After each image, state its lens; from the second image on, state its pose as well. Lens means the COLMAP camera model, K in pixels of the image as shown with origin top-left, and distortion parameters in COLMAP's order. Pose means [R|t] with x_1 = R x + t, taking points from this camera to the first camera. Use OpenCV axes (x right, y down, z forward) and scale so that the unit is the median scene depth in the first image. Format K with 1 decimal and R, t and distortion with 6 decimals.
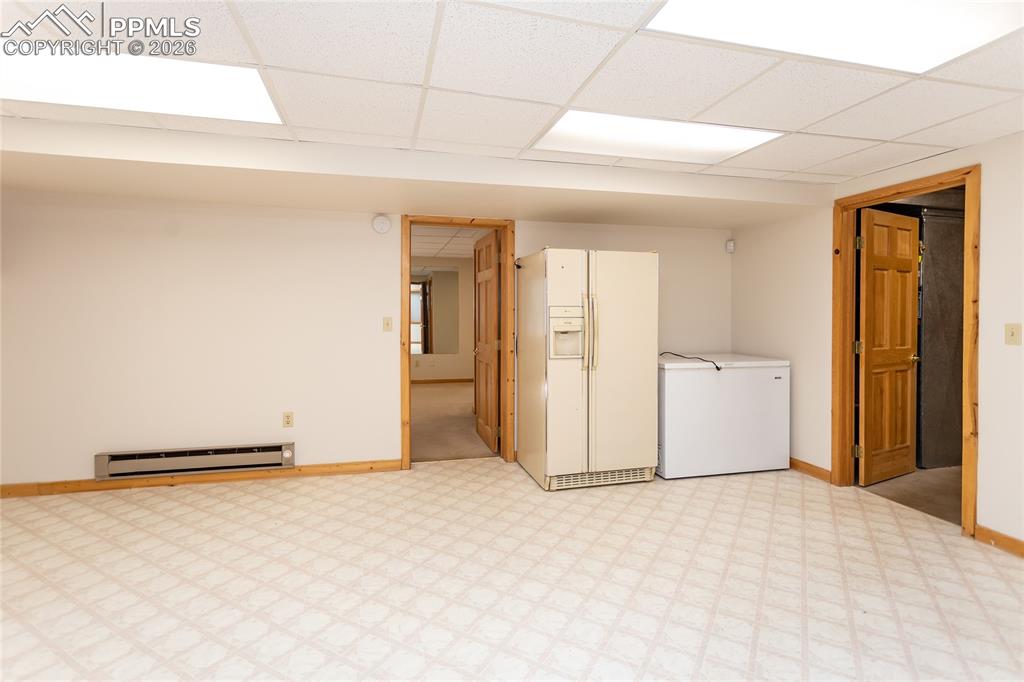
lens RADIAL K [[497.2, 0, 510.2], [0, 497.2, 313.2], [0, 0, 1]] dist [0.000710, 0.000182]
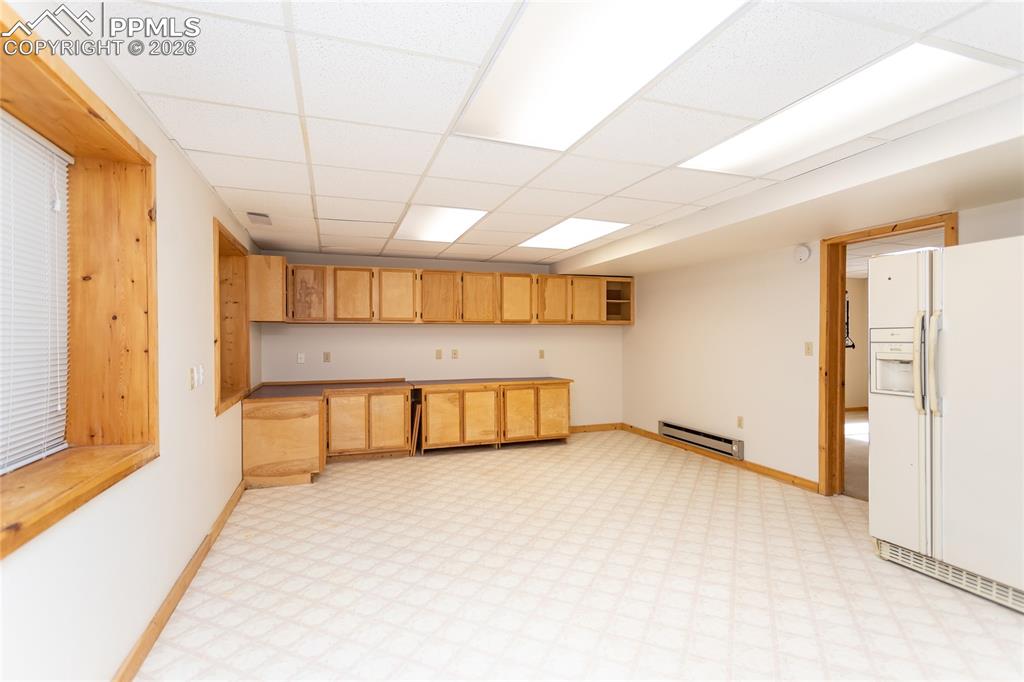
lens RADIAL K [[498.6, 0, 513.0], [0, 498.6, 334.8], [0, 0, 1]] dist [-0.000179, -0.000204]
pose [[0.087527, -0.010615, -0.996106, 0.859075], [-0.001791, 0.999940, -0.010814, 0.006277], [0.996161, 0.002731, 0.087503, 0.343349]]
